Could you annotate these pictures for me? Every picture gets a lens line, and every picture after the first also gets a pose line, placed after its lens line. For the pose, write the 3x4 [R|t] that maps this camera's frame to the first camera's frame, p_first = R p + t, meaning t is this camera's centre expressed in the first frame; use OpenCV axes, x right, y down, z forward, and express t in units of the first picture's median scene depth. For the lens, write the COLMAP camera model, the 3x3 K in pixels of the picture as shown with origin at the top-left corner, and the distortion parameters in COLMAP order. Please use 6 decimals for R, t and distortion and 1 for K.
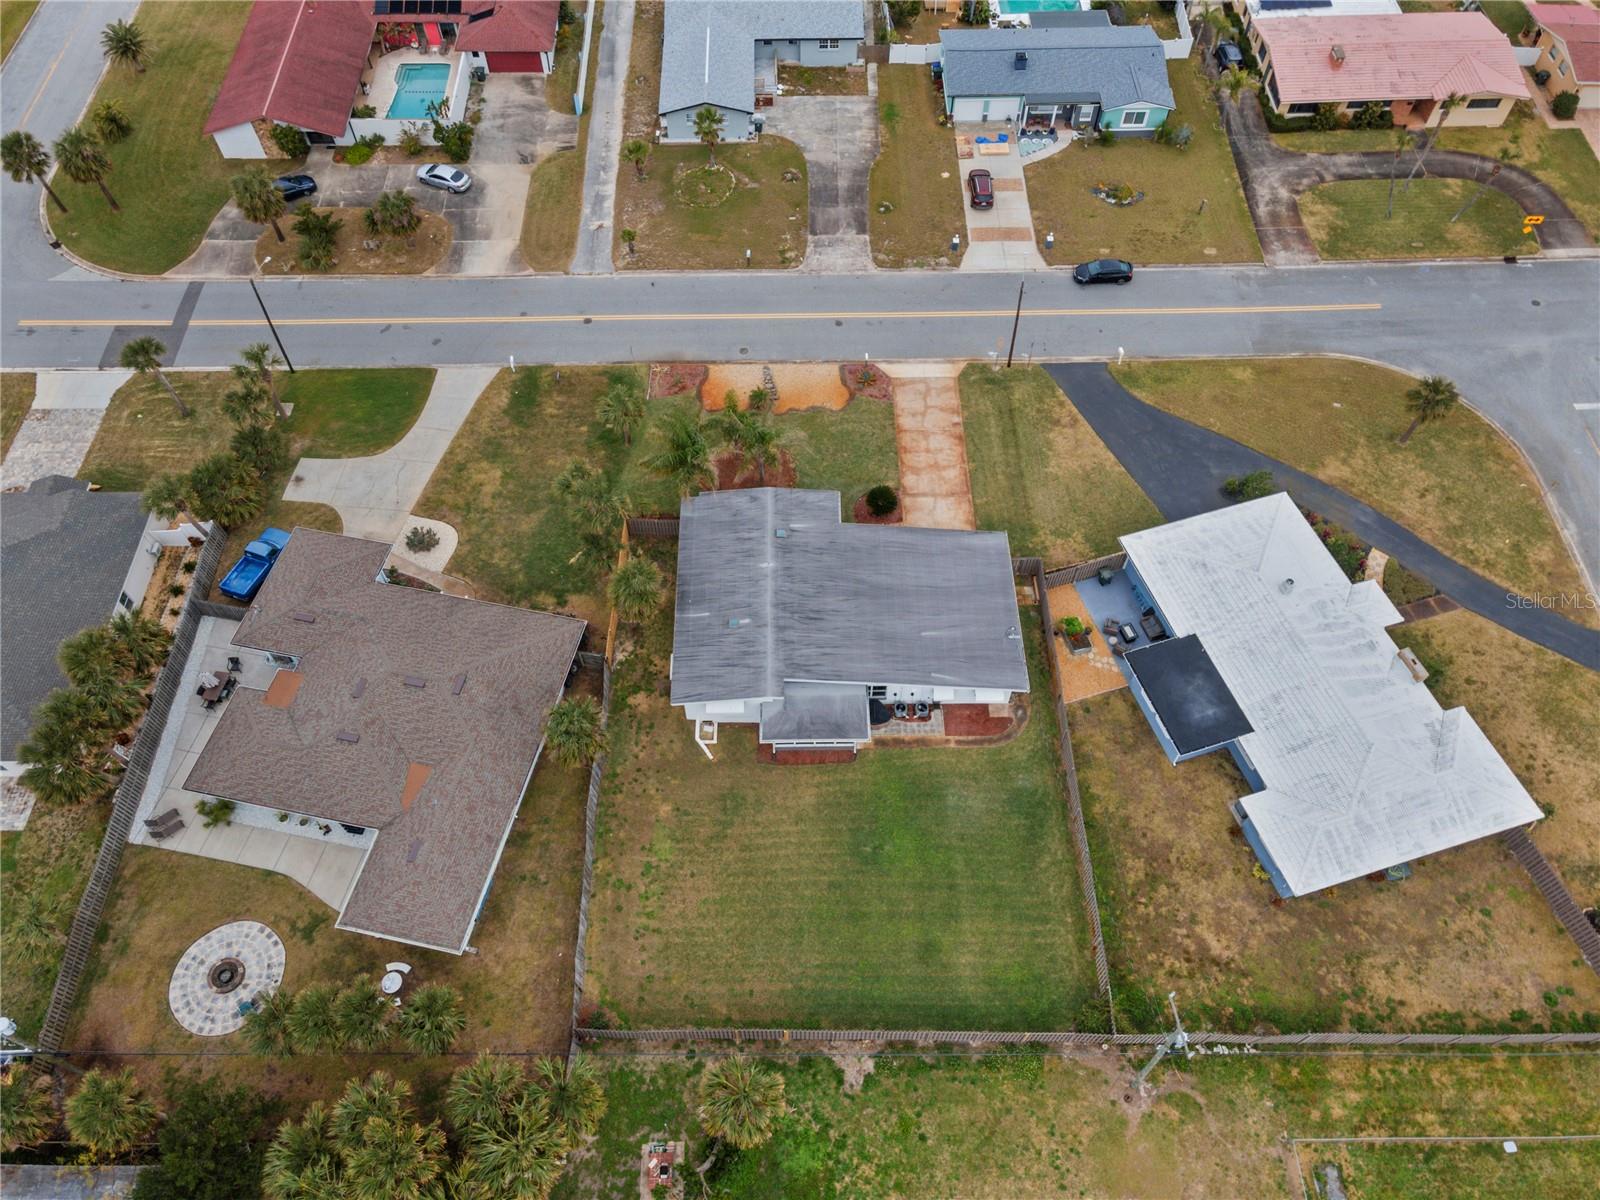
lens RADIAL K [[1166.8, 0, 794.1], [0, 1166.8, 594.6], [0, 0, 1]] dist [0.031348, 0.025926]
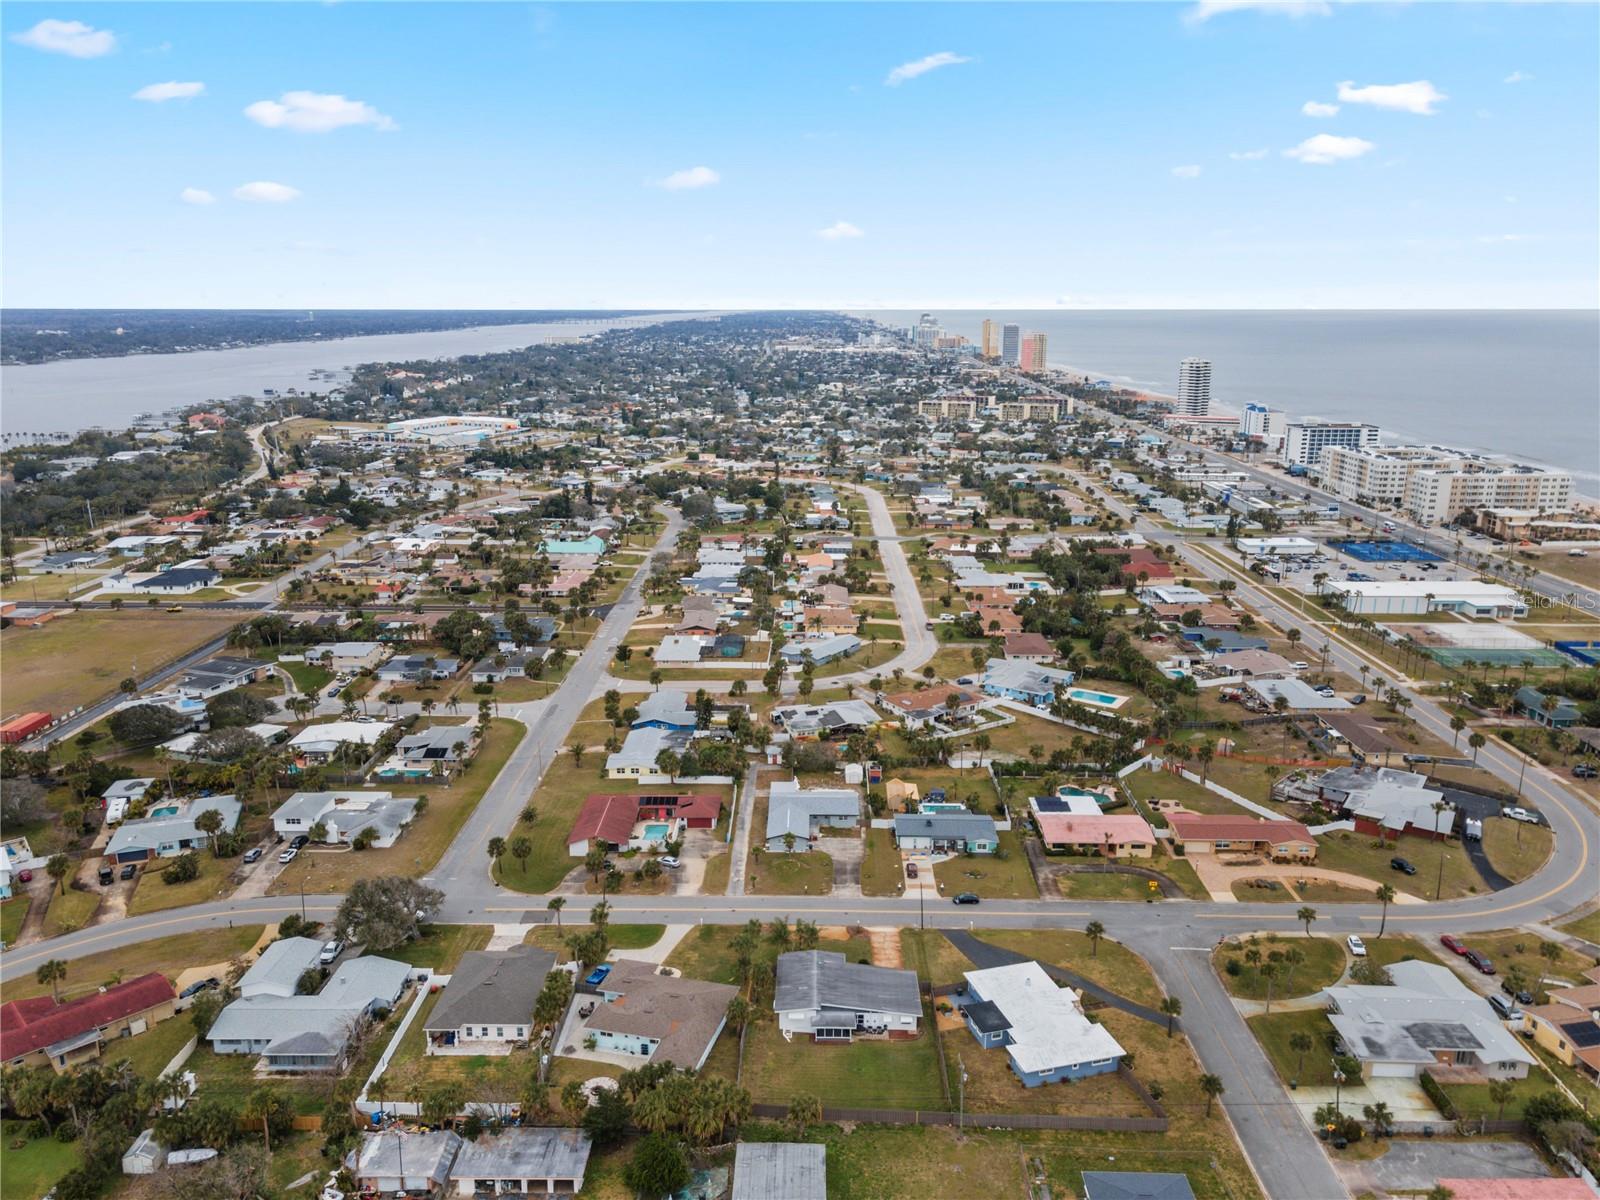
lens RADIAL K [[1178.6, 0, 790.1], [0, 1178.6, 597.5], [0, 0, 1]] dist [0.025847, 0.000831]
pose [[0.999350, 0.012491, -0.033826, -0.000113], [-0.032041, 0.737959, -0.674085, 0.803471], [0.016542, 0.674730, 0.737879, -1.014387]]
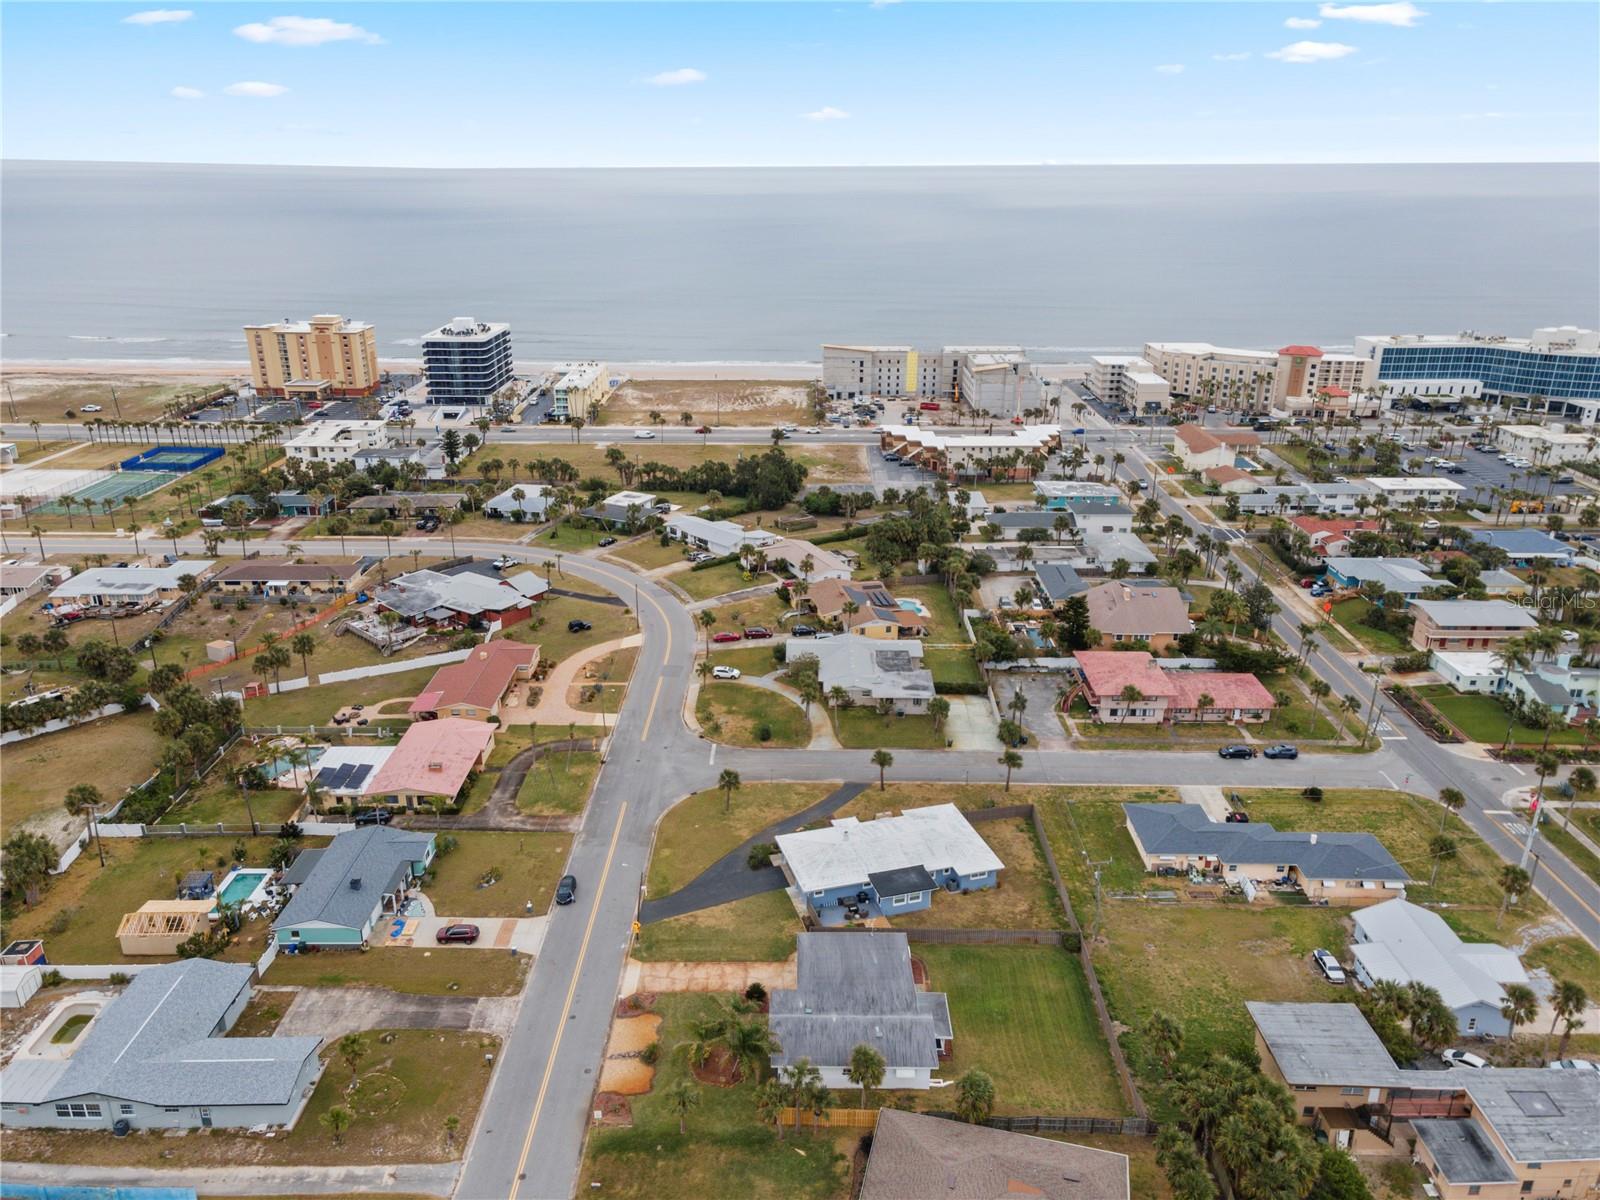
lens RADIAL K [[1166.8, 0, 794.1], [0, 1166.8, 594.6], [0, 0, 1]] dist [0.031348, 0.025926]
pose [[0.022868, -0.343418, 0.938904, -0.974495], [0.832725, 0.526230, 0.172195, -0.477201], [-0.553214, 0.777911, 0.298007, 0.106239]]
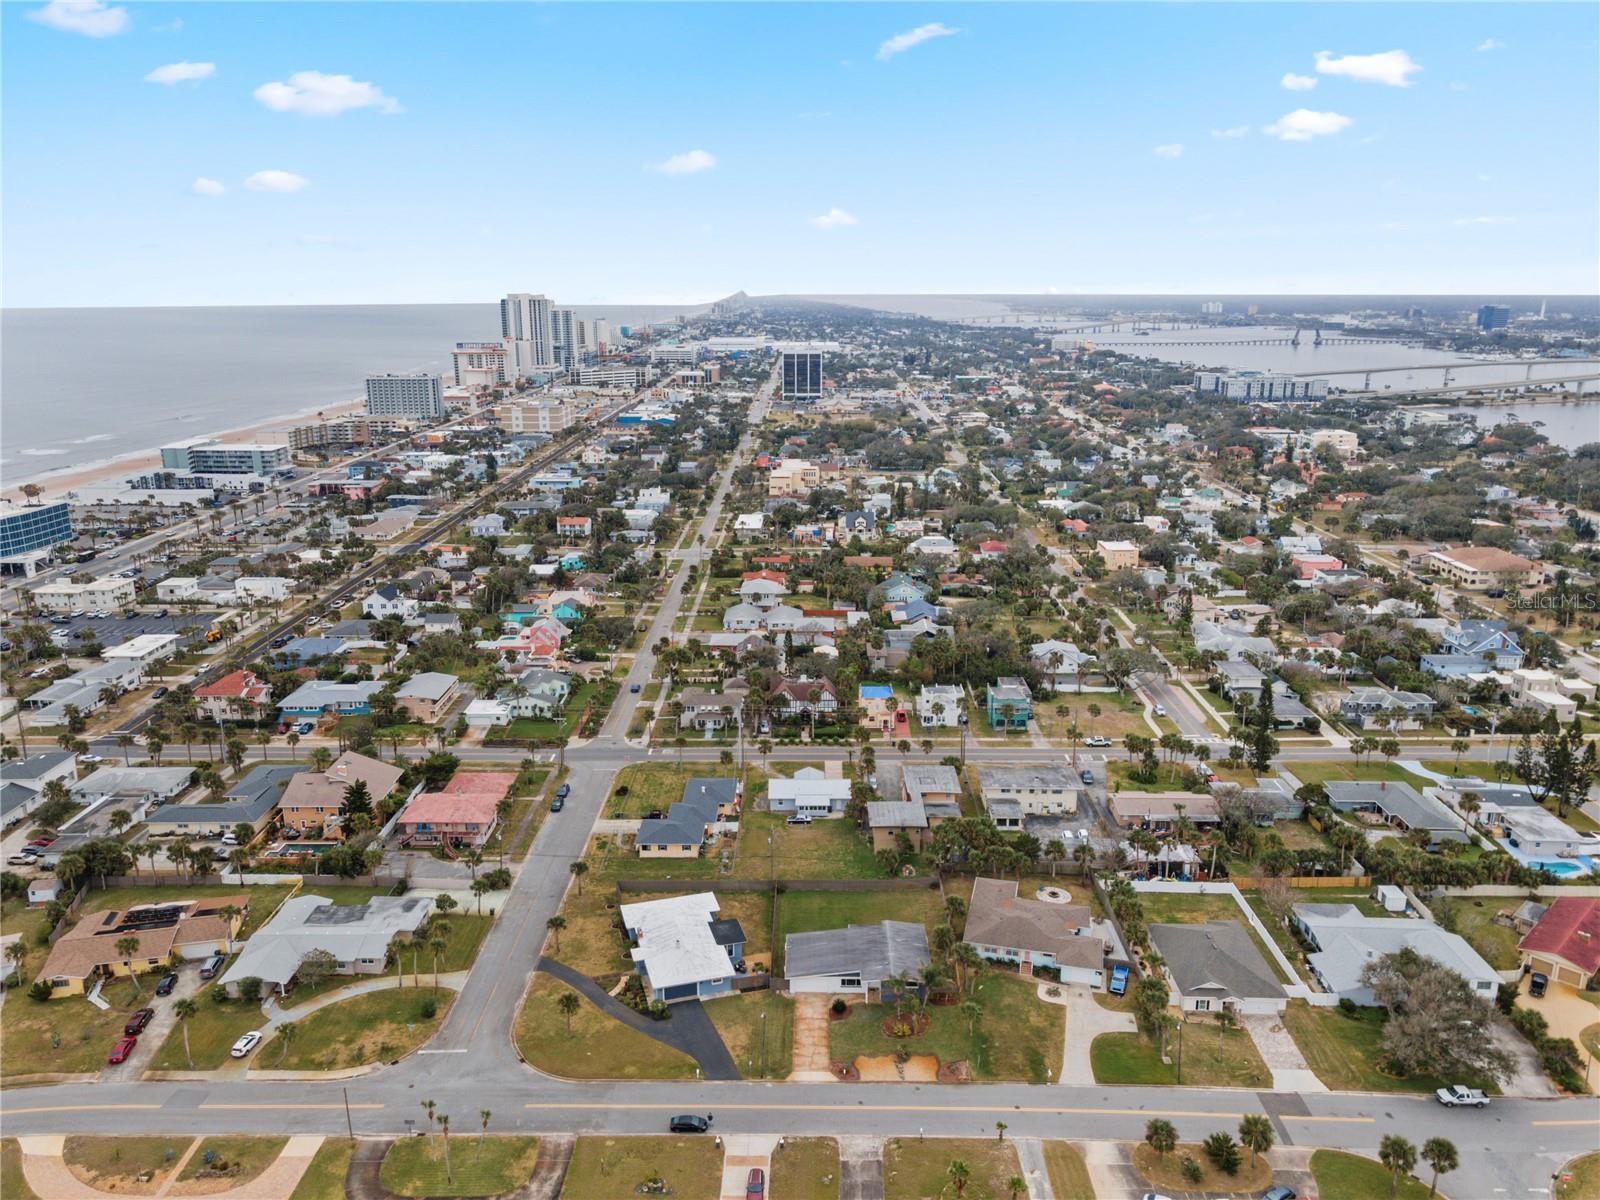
lens RADIAL K [[1166.8, 0, 794.1], [0, 1166.8, 594.6], [0, 0, 1]] dist [0.031348, 0.025926]
pose [[-0.999526, 0.000248, 0.030775, 0.076395], [0.029212, 0.322348, 0.946170, -1.912493], [-0.009685, 0.946621, -0.322203, 0.821762]]
